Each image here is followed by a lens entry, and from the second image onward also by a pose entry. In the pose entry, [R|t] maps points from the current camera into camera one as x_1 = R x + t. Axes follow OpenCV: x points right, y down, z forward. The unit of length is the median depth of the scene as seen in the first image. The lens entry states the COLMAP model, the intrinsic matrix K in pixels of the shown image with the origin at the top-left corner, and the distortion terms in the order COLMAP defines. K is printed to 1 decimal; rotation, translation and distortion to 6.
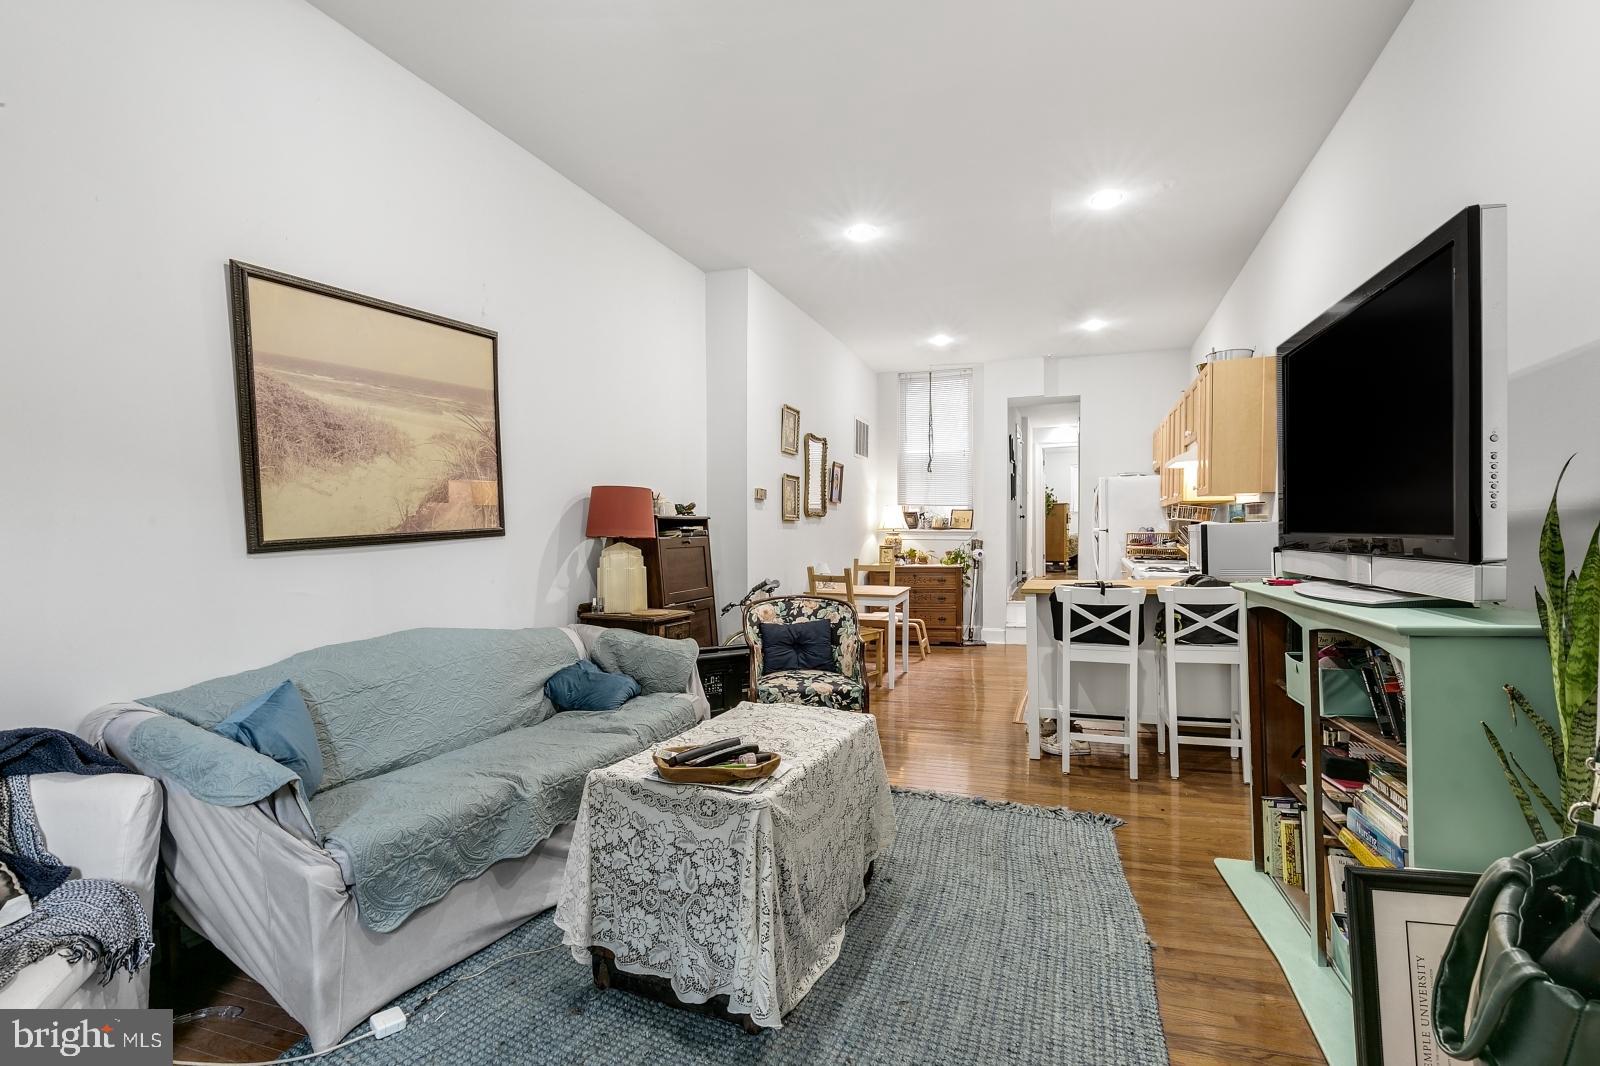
lens RADIAL K [[755.6, 0, 809.7], [0, 755.6, 539.1], [0, 0, 1]] dist [0.010108, -0.000738]
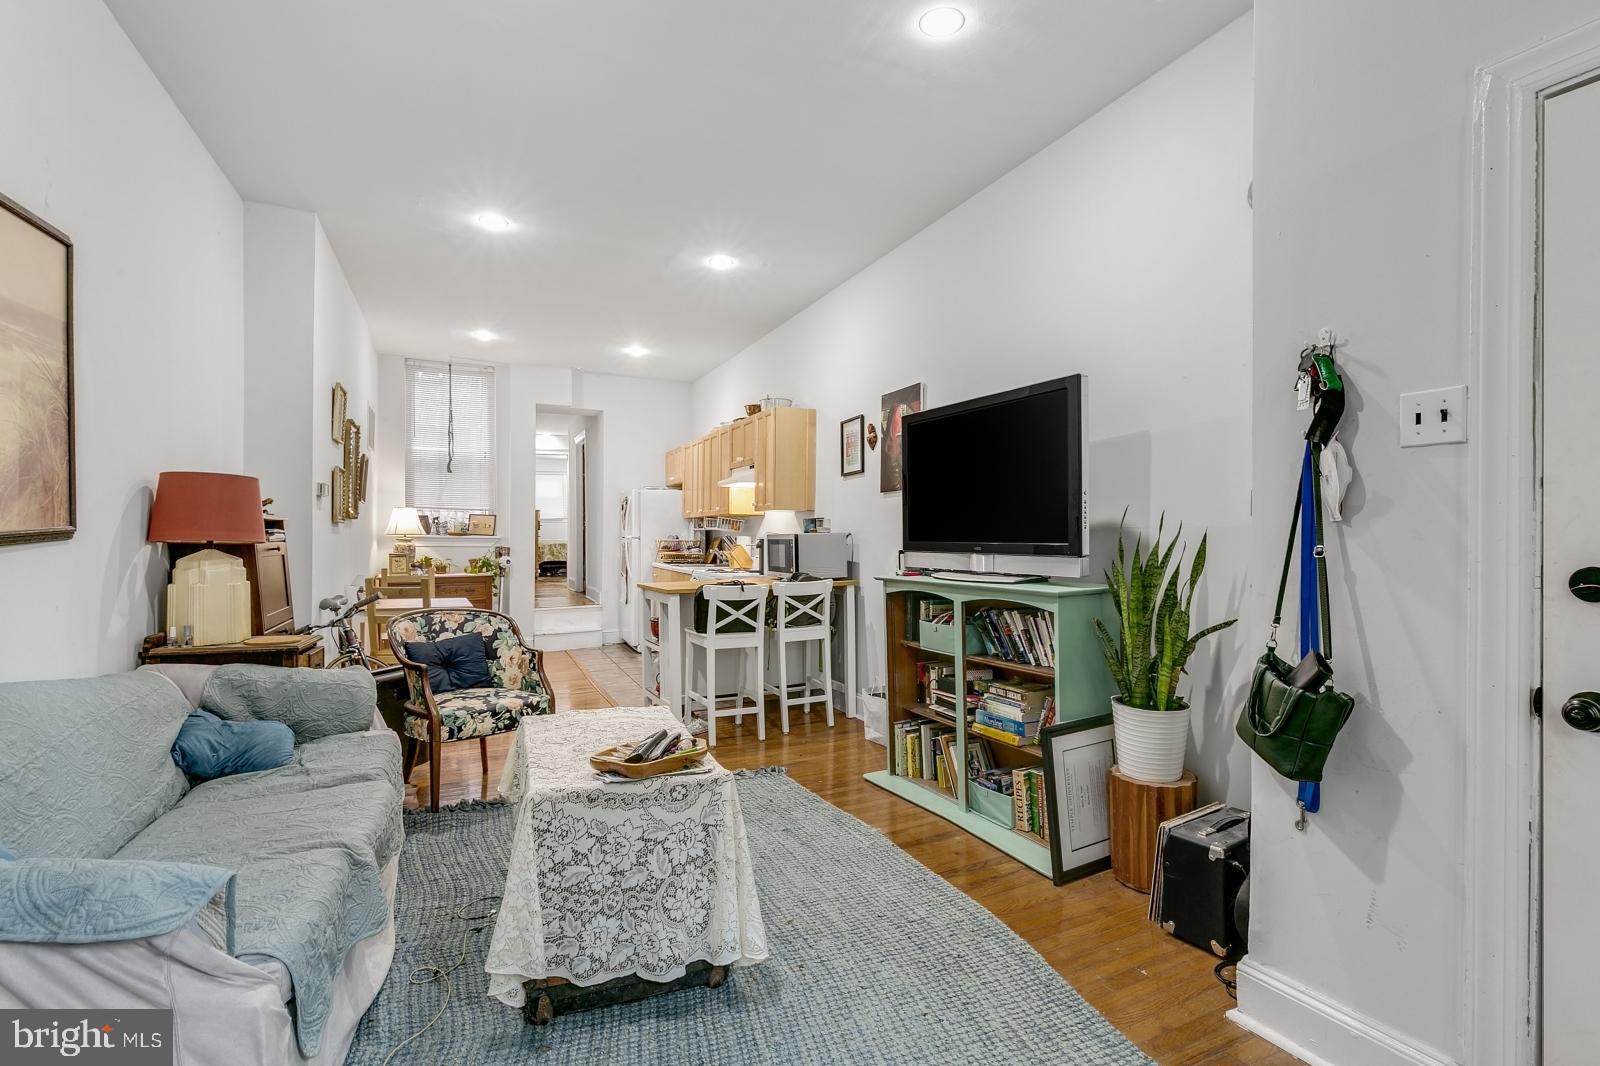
lens RADIAL K [[755.6, 0, 852.2], [0, 755.6, 522.2], [0, 0, 1]] dist [0.010108, -0.000738]
pose [[0.695698, 0.022453, 0.717983, -0.376803], [0.000657, 0.999491, -0.031893, 0.001838], [-0.718334, 0.022660, 0.695330, 0.031477]]
